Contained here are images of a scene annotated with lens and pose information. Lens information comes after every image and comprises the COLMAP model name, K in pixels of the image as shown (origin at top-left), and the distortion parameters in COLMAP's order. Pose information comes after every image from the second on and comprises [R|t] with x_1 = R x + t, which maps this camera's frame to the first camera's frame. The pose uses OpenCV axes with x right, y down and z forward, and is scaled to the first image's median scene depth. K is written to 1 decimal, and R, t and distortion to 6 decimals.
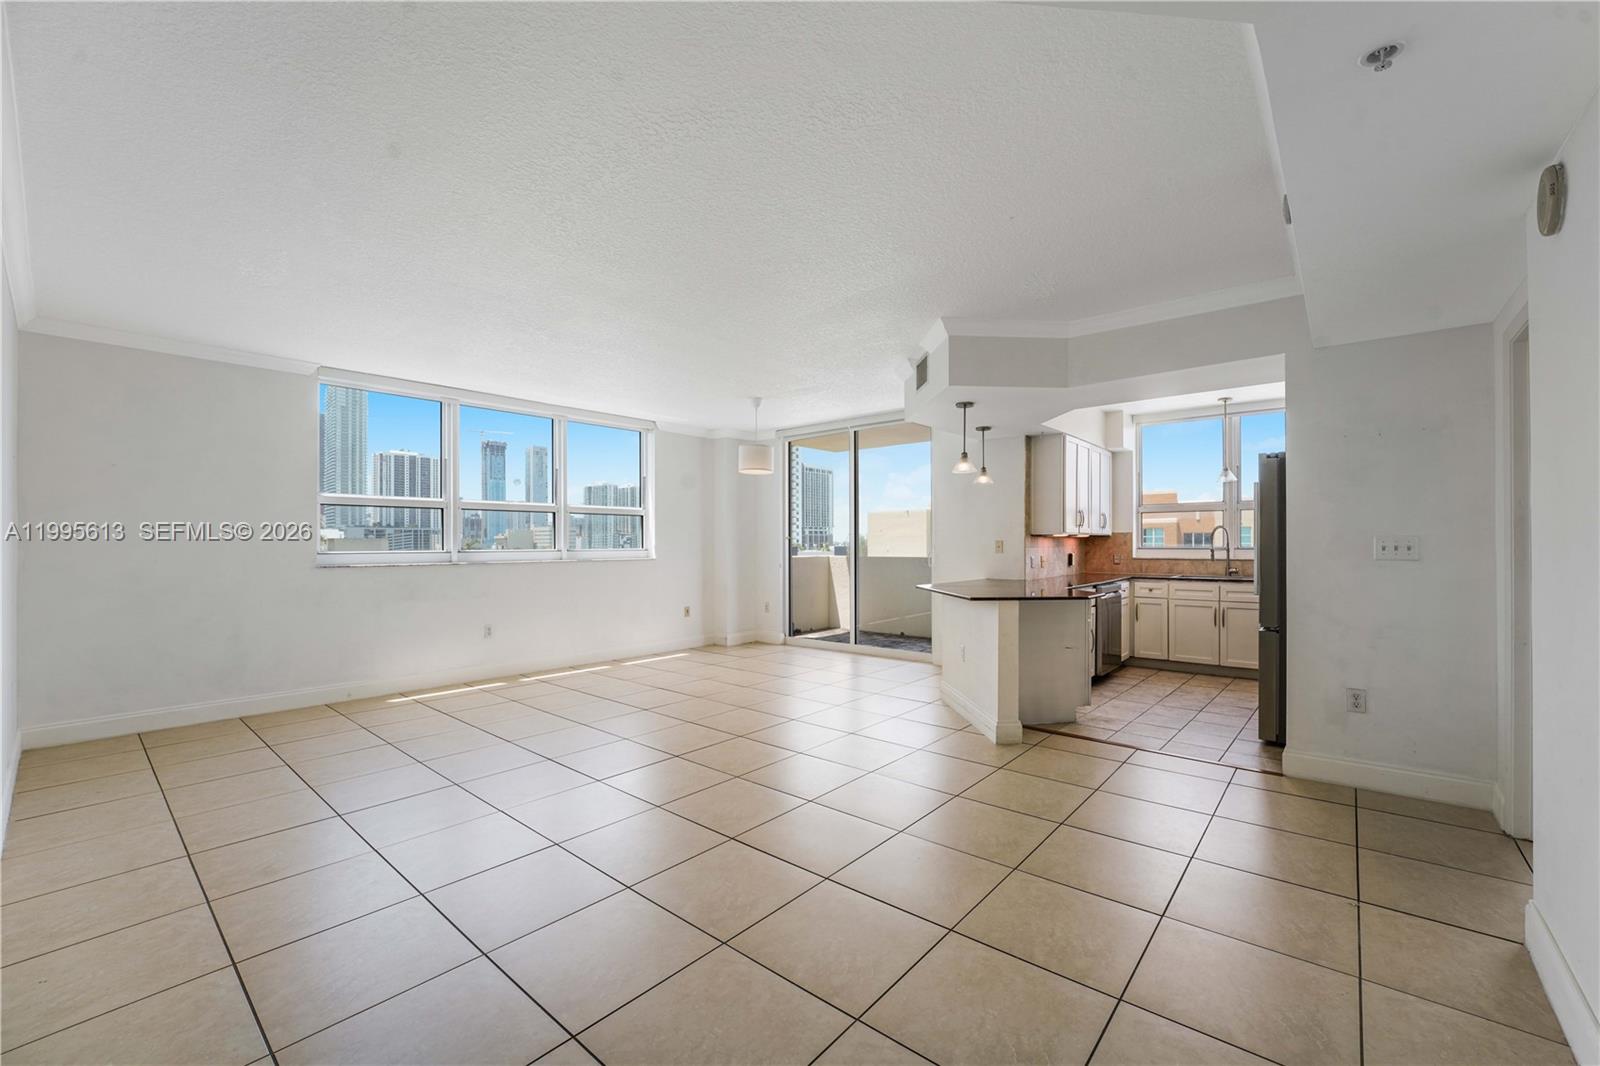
lens RADIAL K [[653.0, 0, 803.7], [0, 653.0, 545.2], [0, 0, 1]] dist [0.000079, 0.000287]
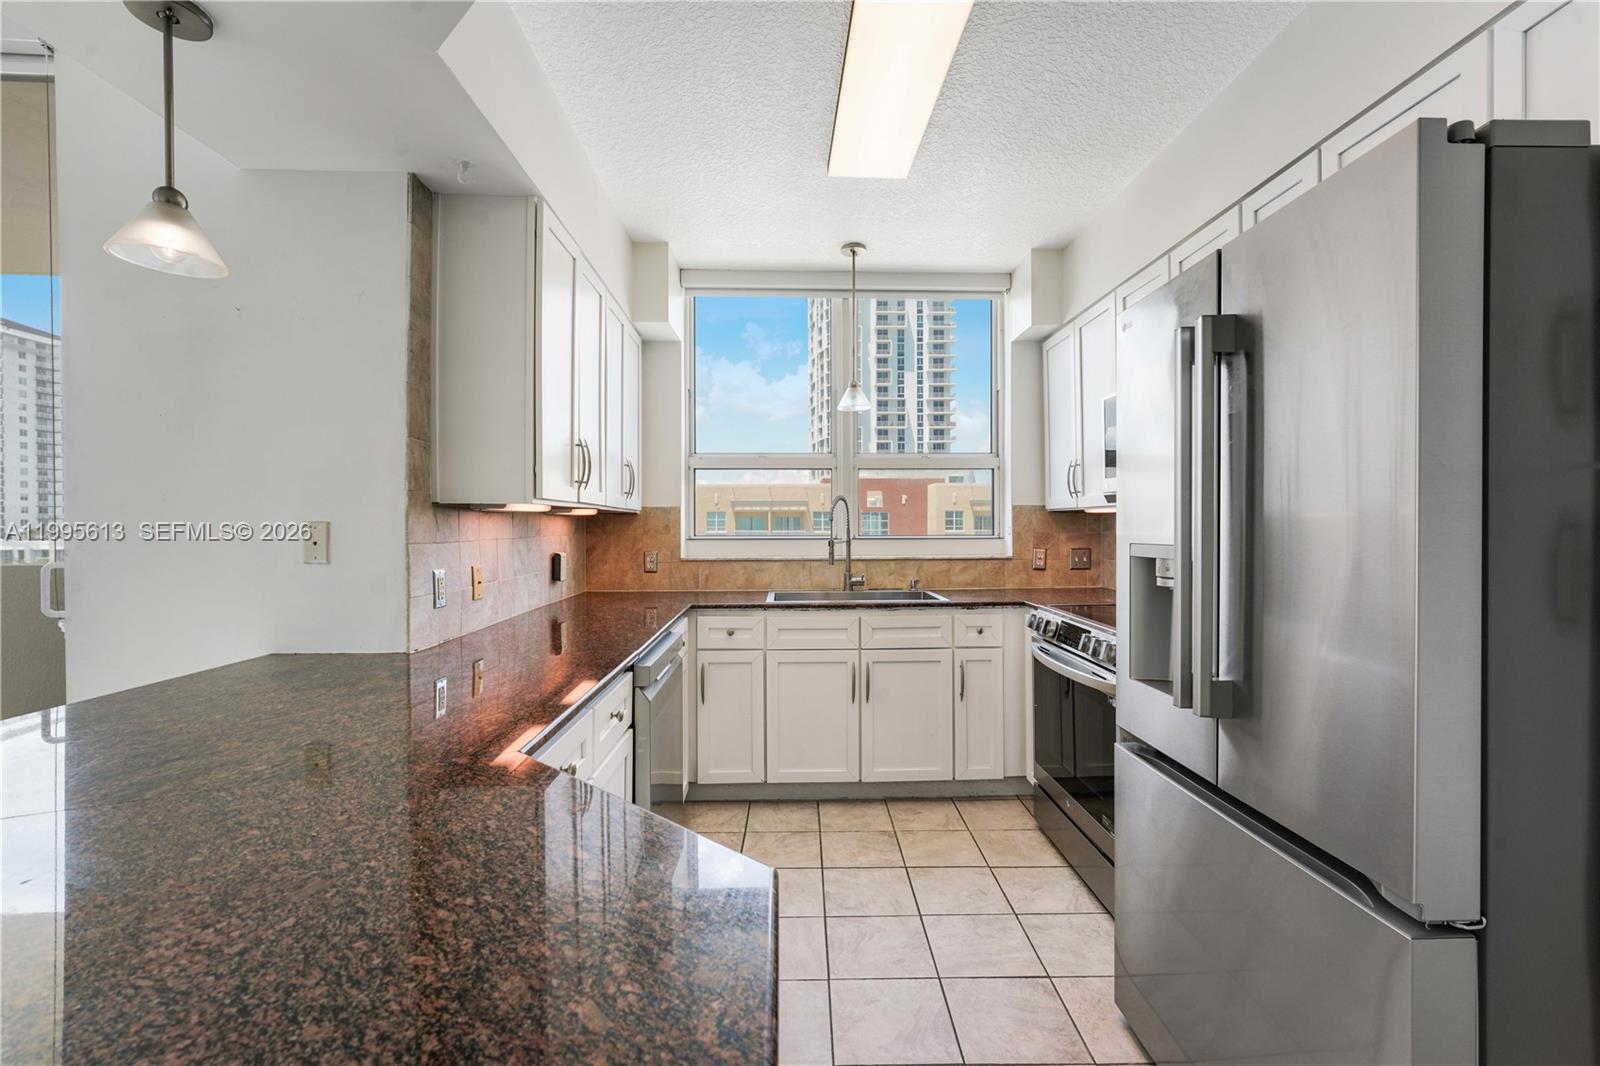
lens RADIAL K [[691.3, 0, 808.6], [0, 691.3, 523.6], [0, 0, 1]] dist [-0.009398, 0.000227]
pose [[0.741520, 0.002926, 0.670924, 0.229784], [0.001767, 0.999979, -0.006314, -0.003471], [-0.670928, 0.005867, 0.741499, 0.559183]]
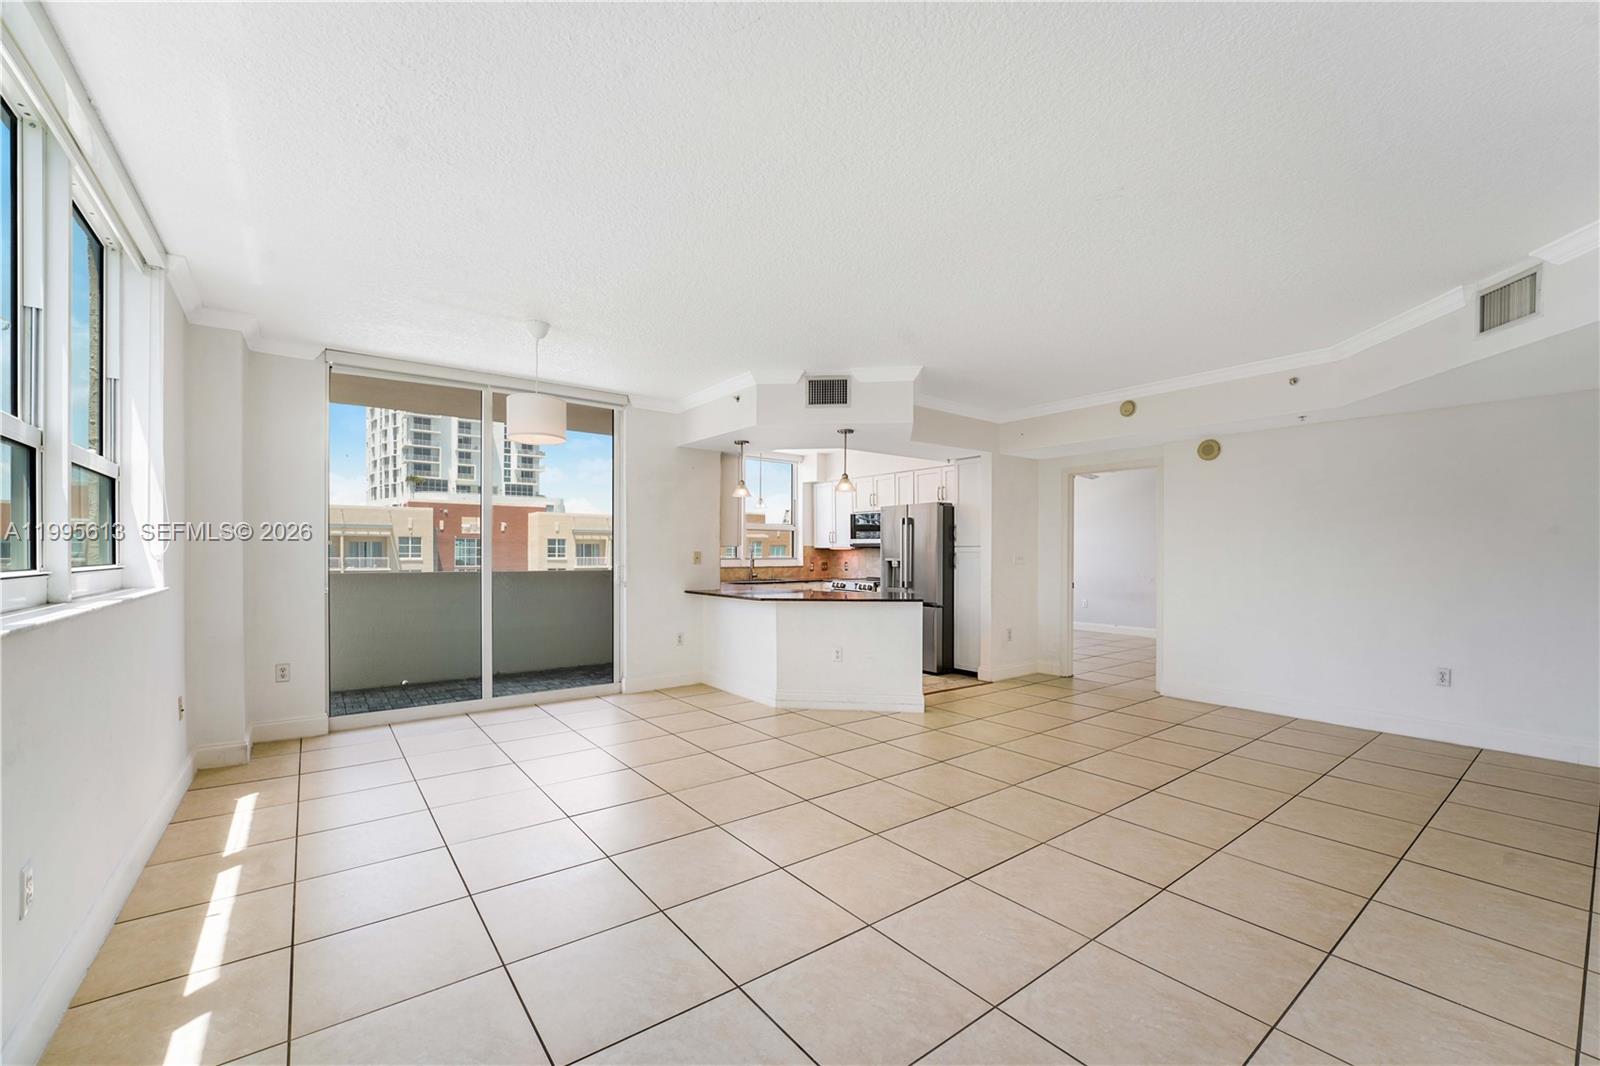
lens RADIAL K [[653.0, 0, 825.2], [0, 653.0, 549.6], [0, 0, 1]] dist [0.000079, 0.000287]
pose [[0.192449, 0.008605, 0.981269, -0.576969], [-0.001737, 0.999963, -0.008428, -0.002033], [-0.981306, -0.000082, 0.192456, 0.555520]]
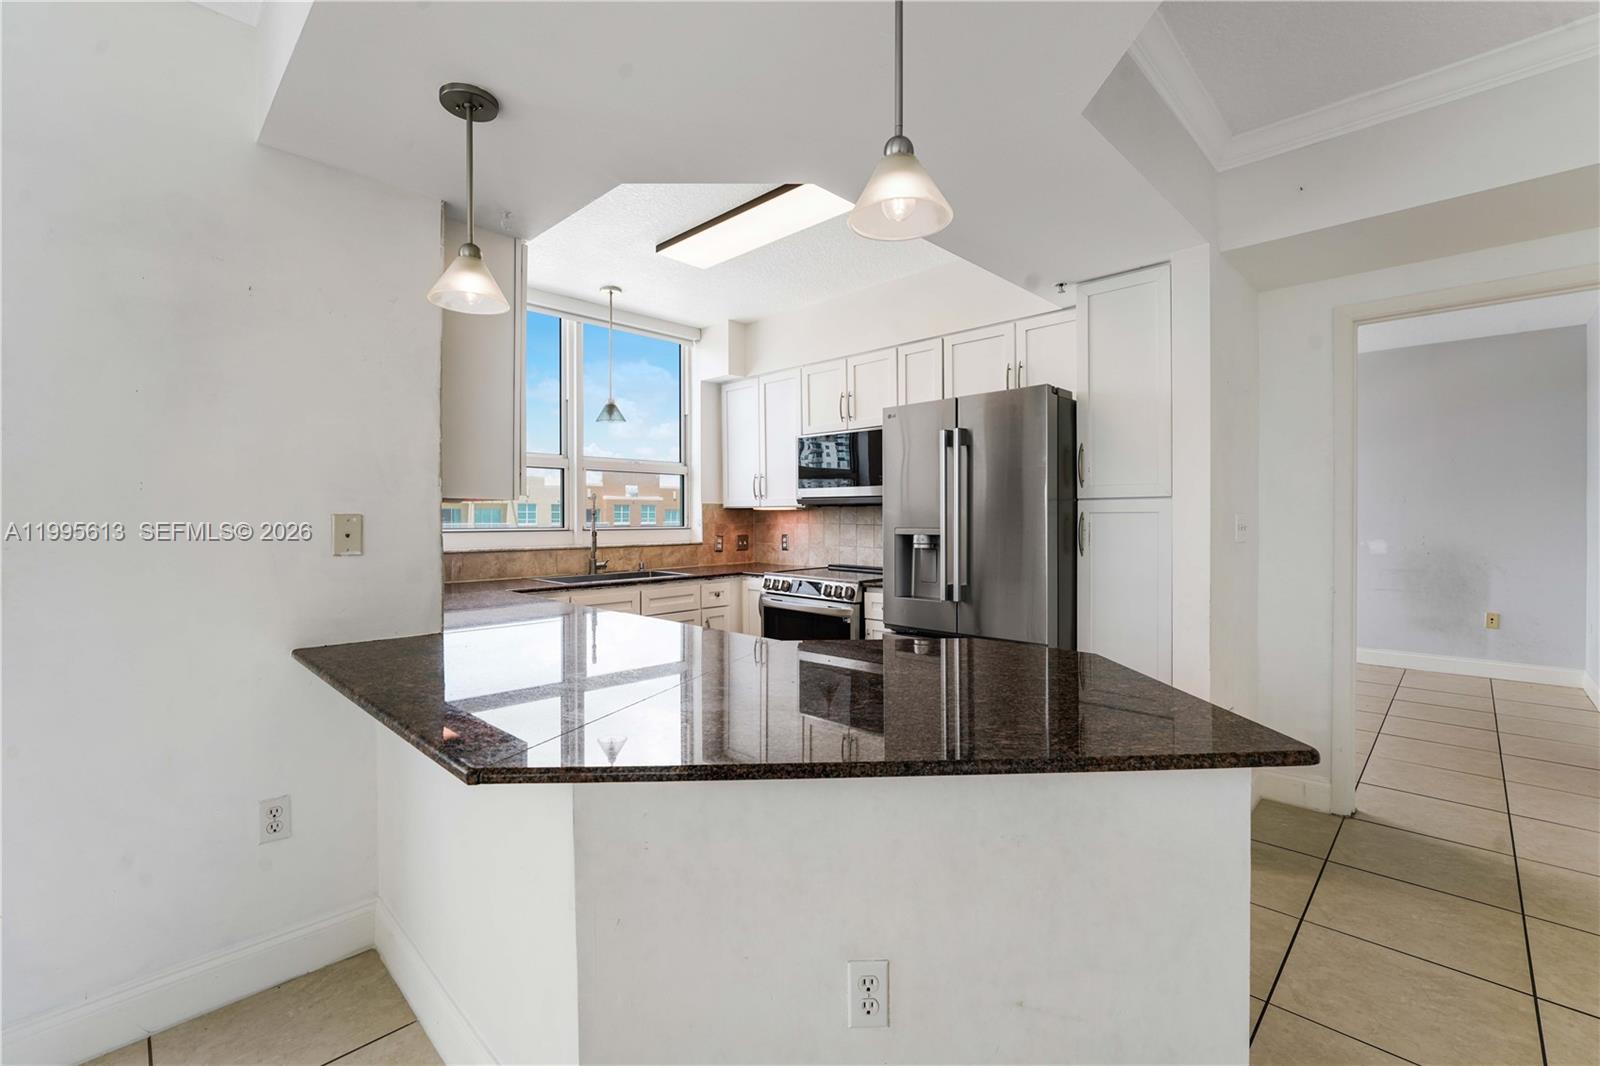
lens RADIAL K [[691.3, 0, 822.5], [0, 691.3, 523.5], [0, 0, 1]] dist [-0.009398, 0.000227]
pose [[0.059263, -0.005126, 0.998229, -0.002306], [0.004087, 0.999980, 0.004892, -0.003220], [-0.998234, 0.003790, 0.059283, 0.685251]]
